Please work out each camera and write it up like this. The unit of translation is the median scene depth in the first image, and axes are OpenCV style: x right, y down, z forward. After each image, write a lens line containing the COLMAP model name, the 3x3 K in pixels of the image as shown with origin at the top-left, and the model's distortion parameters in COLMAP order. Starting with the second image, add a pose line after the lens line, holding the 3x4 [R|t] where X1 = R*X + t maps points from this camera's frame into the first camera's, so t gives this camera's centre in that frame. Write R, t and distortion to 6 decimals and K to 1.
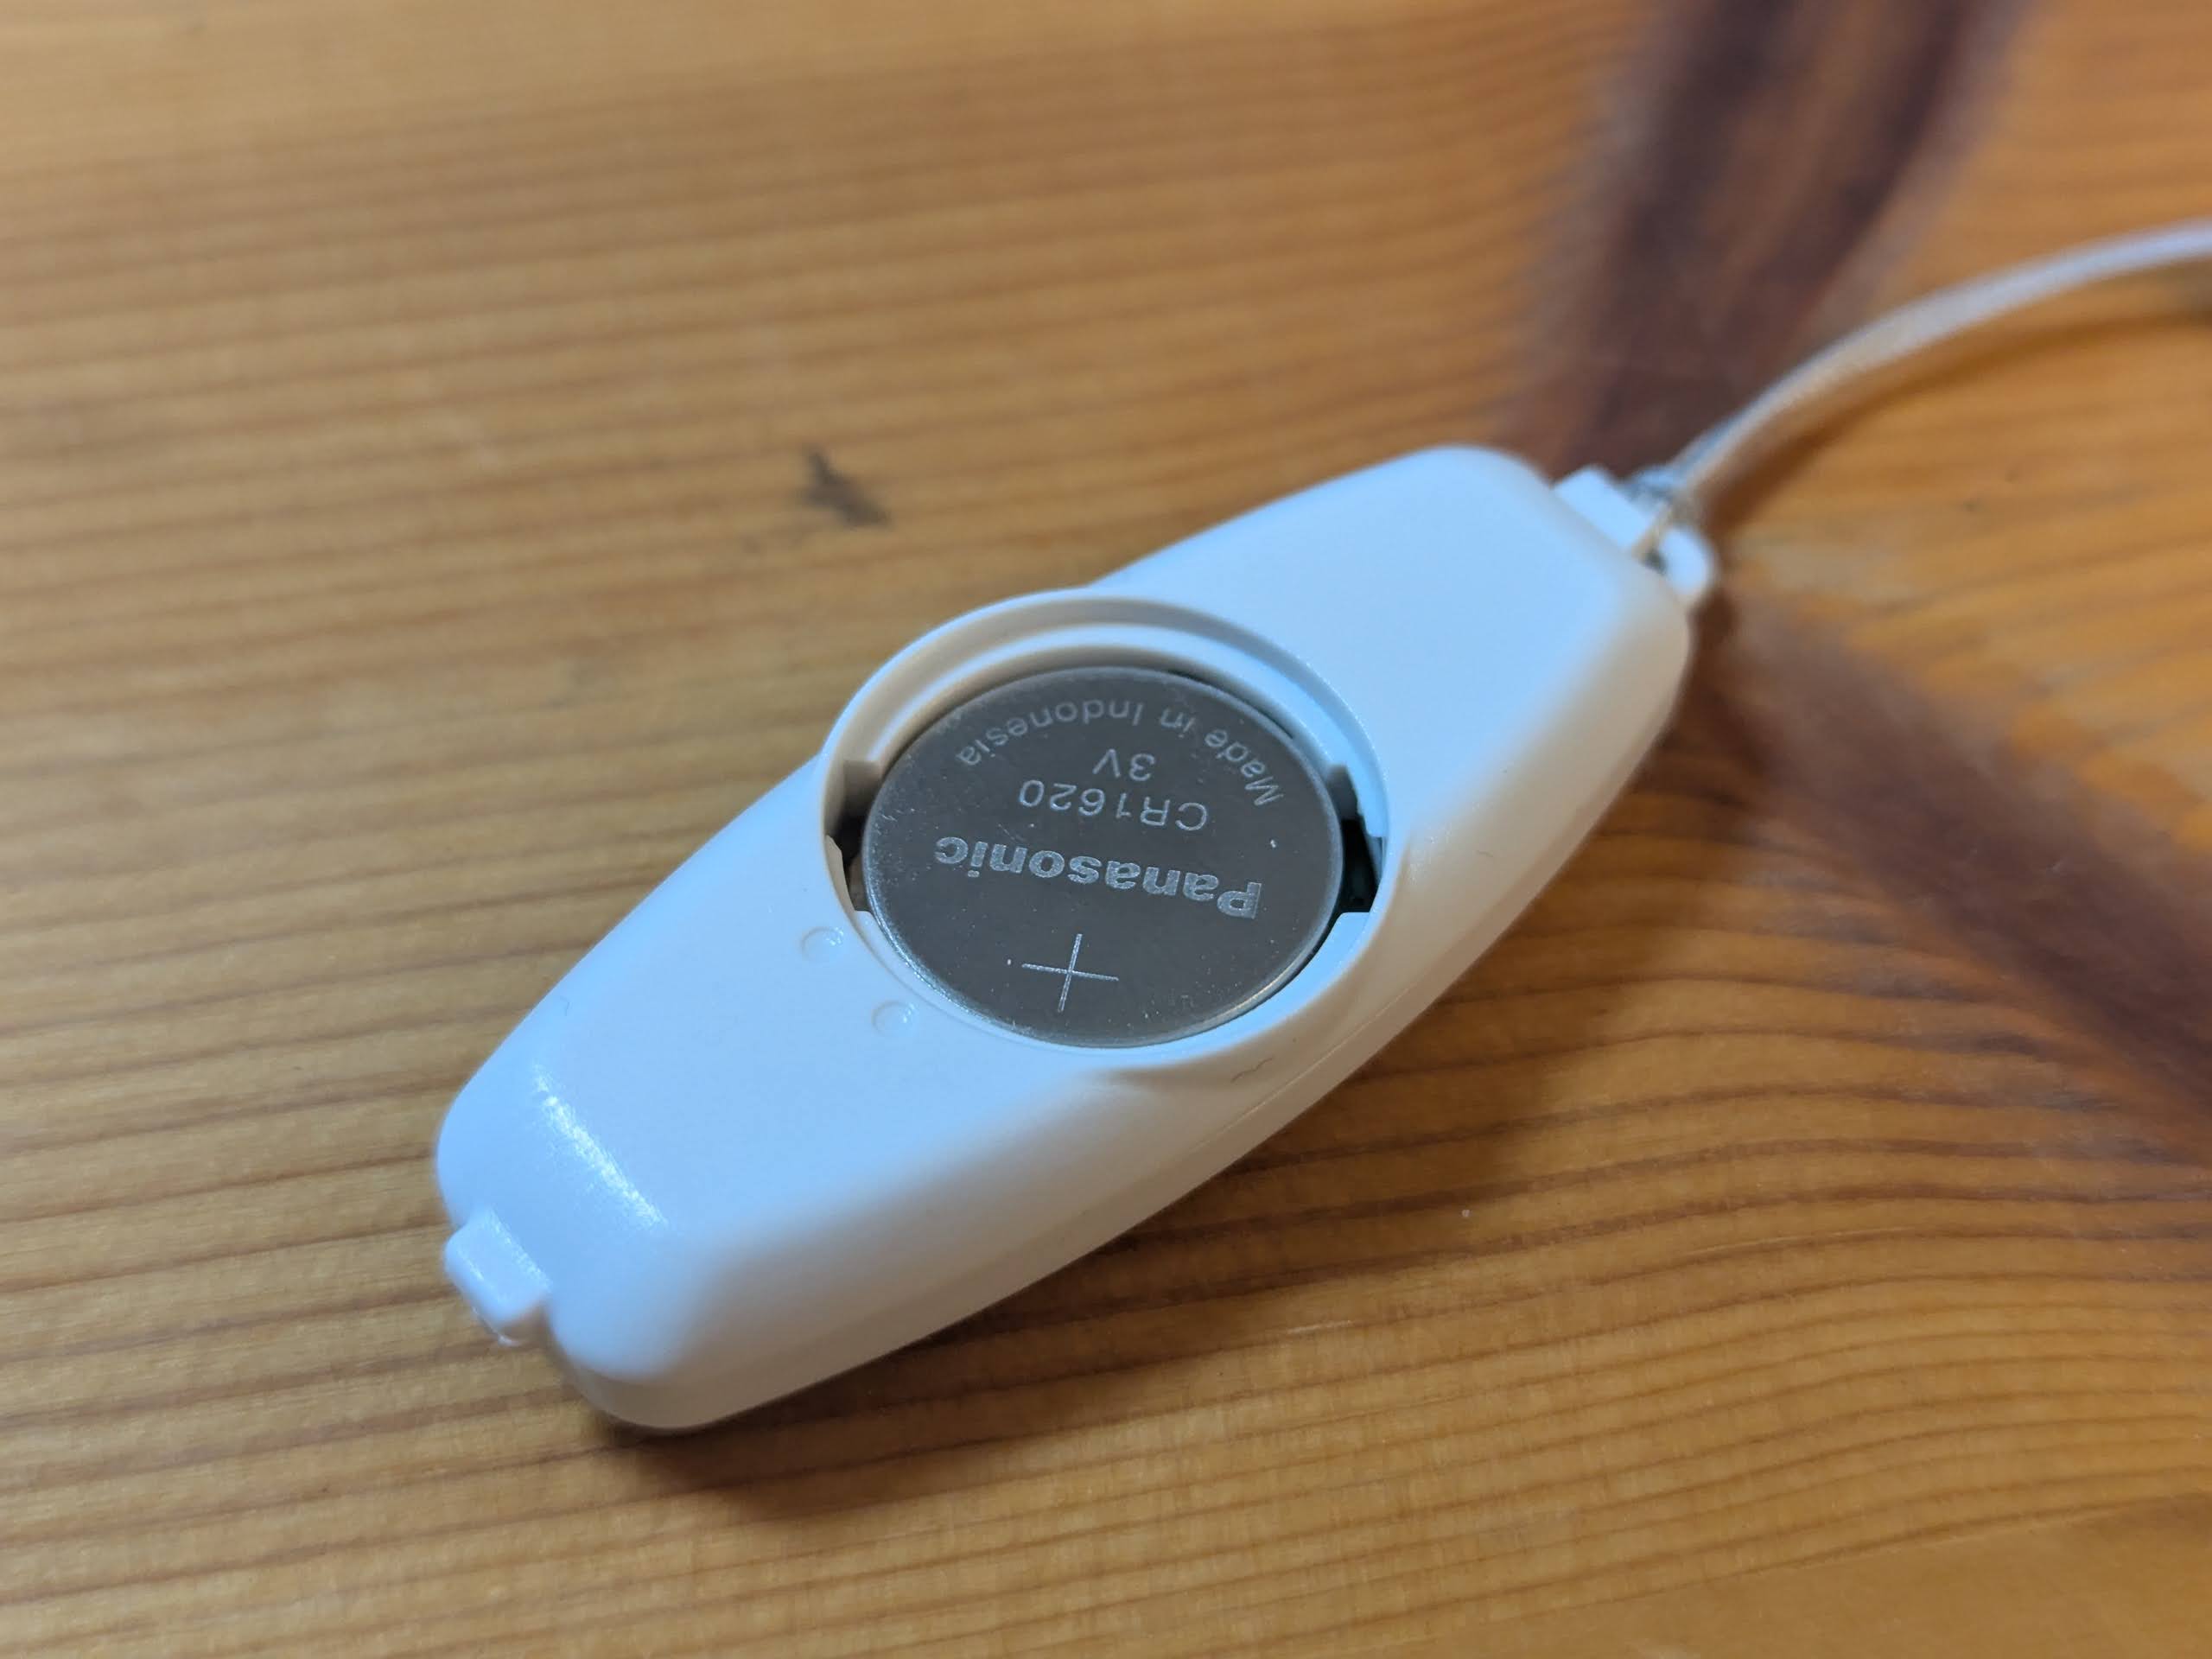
lens RADIAL K [[3491.0, 0, 1089.1], [0, 3491.0, 830.0], [0, 0, 1]] dist [-0.009876, 0.000000]
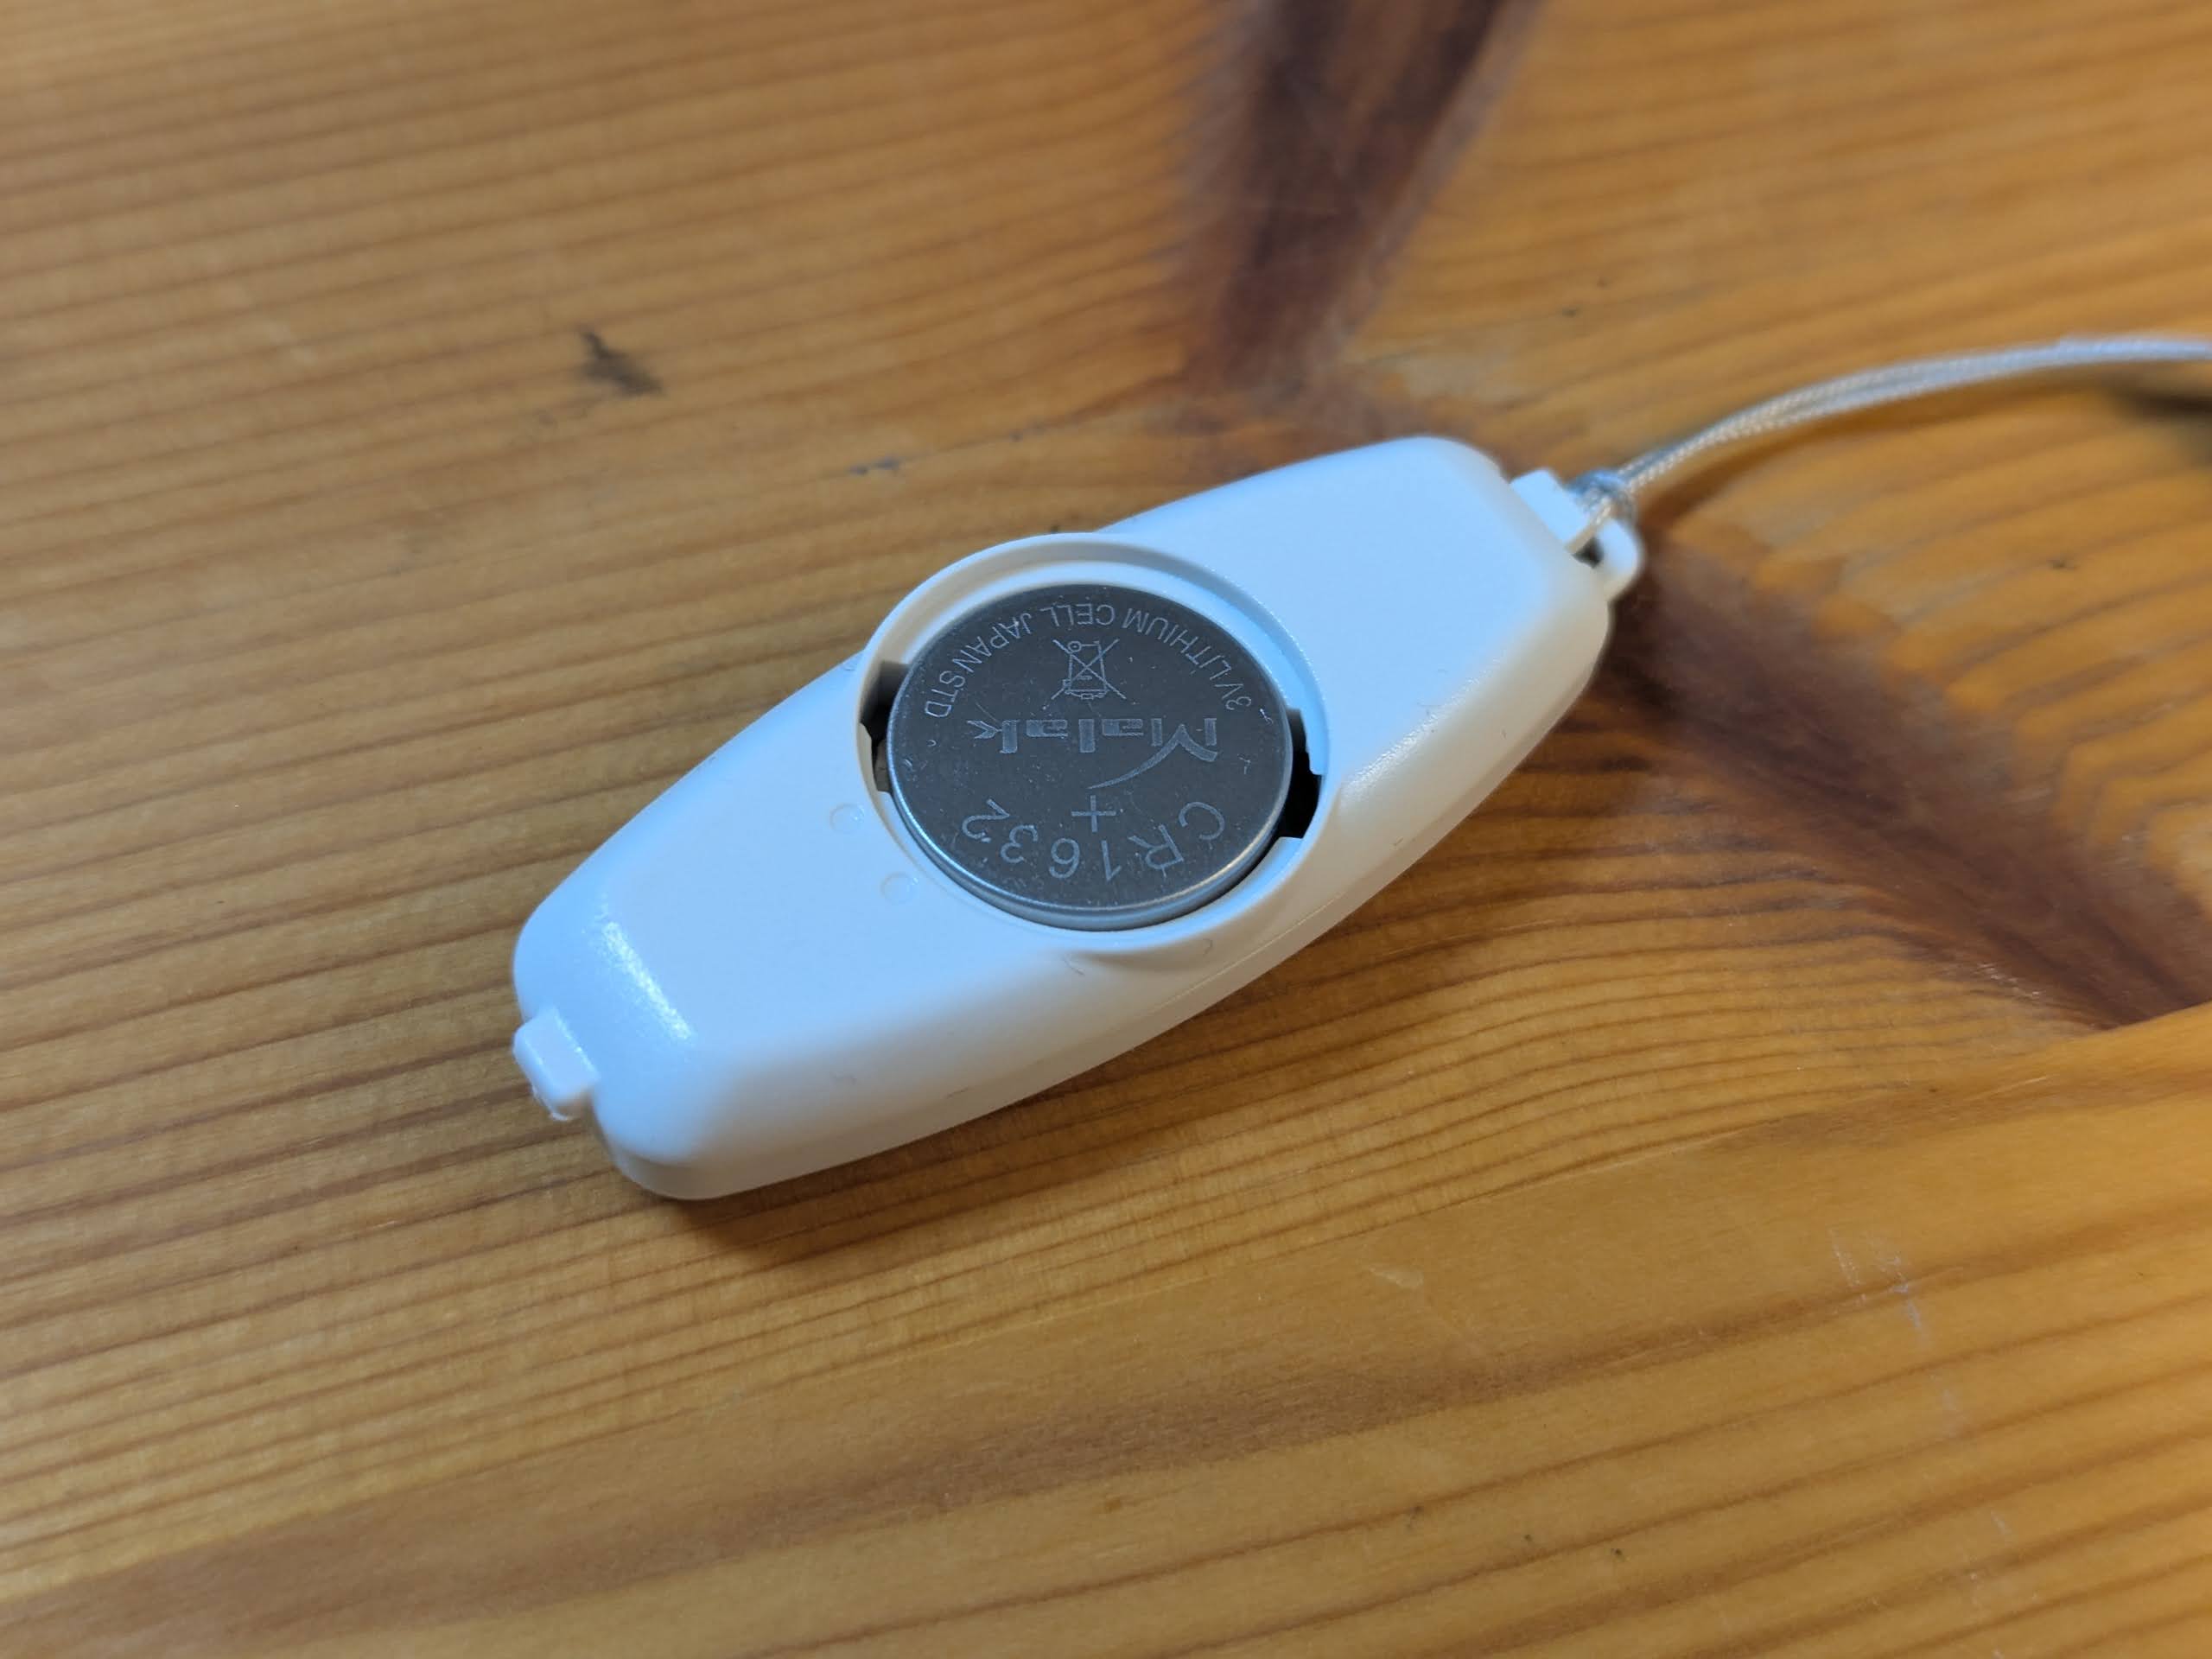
lens RADIAL K [[3491.0, 0, 1053.9], [0, 3491.0, 850.8], [0, 0, 1]] dist [-0.009876, 0.000000]
pose [[0.991779, -0.083298, 0.097134, -0.058921], [0.074524, 0.993086, 0.090701, -0.034576], [-0.104017, -0.082717, 0.991130, -0.198984]]
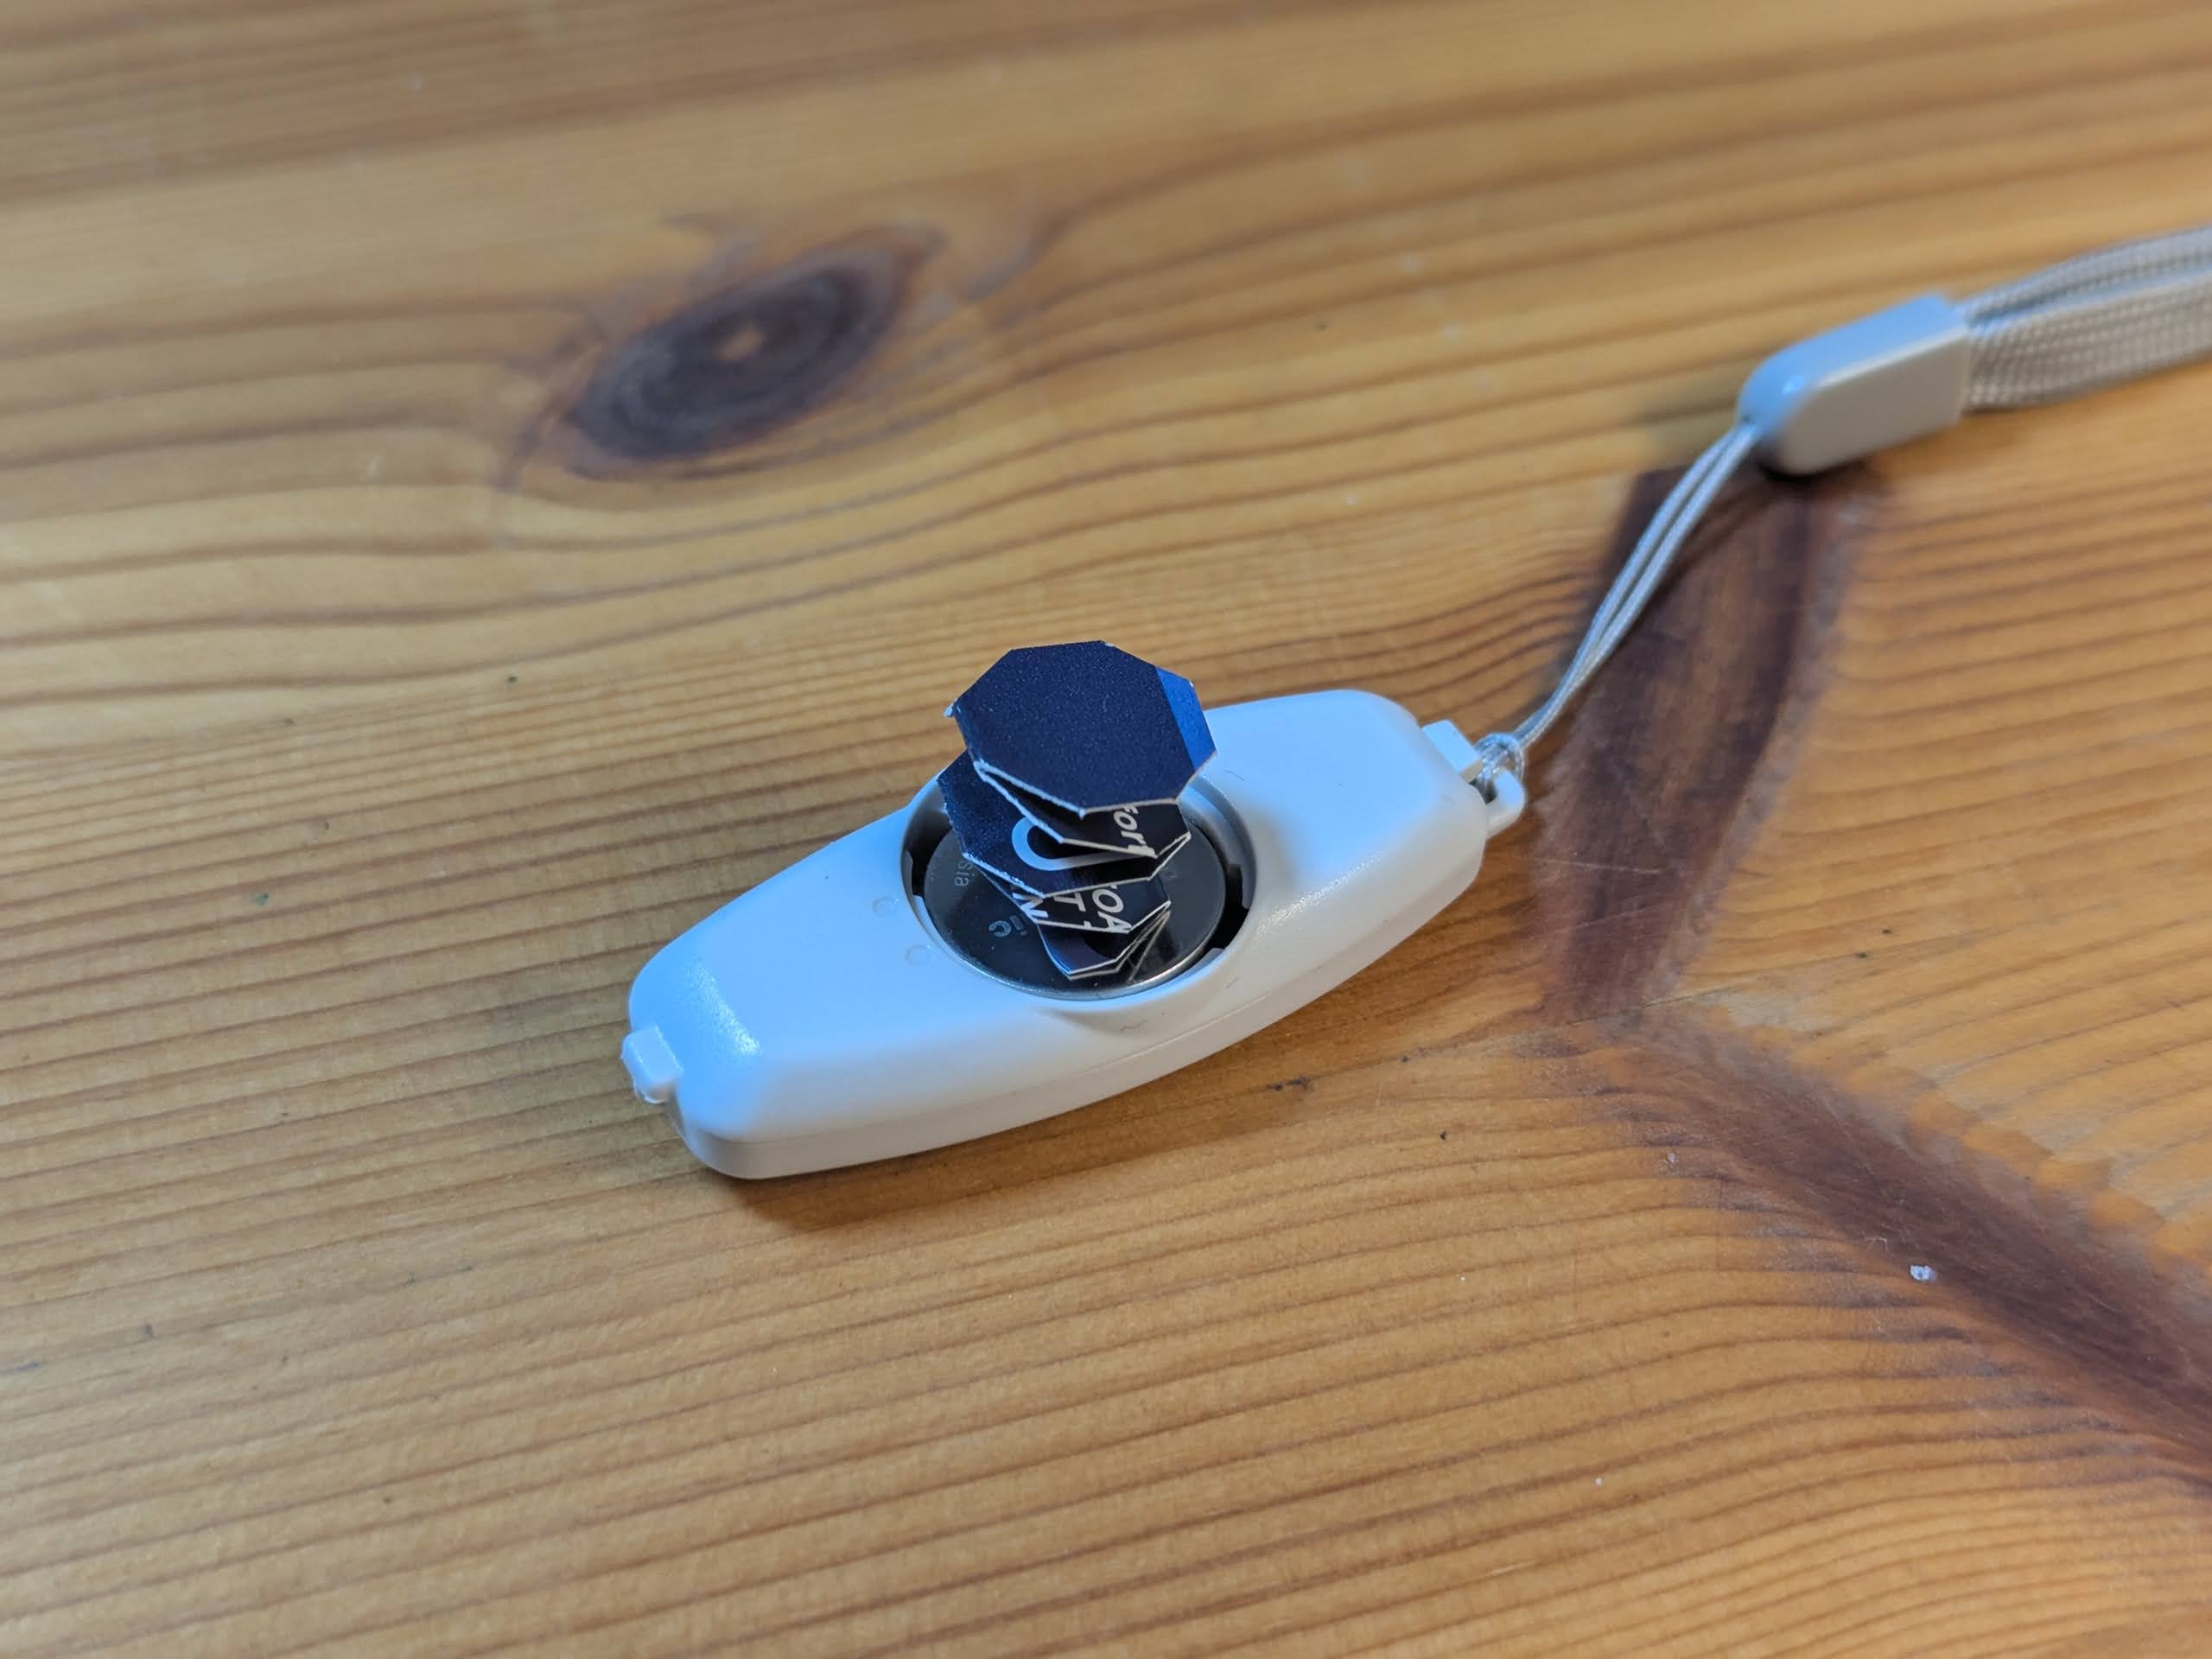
lens RADIAL K [[3491.0, 0, 1109.2], [0, 3491.0, 886.1], [0, 0, 1]] dist [-0.009876, 0.000000]
pose [[0.991629, -0.068003, 0.109765, -0.225846], [0.077946, 0.992978, -0.088992, -0.020953], [-0.102942, 0.096802, 0.989966, -0.414722]]
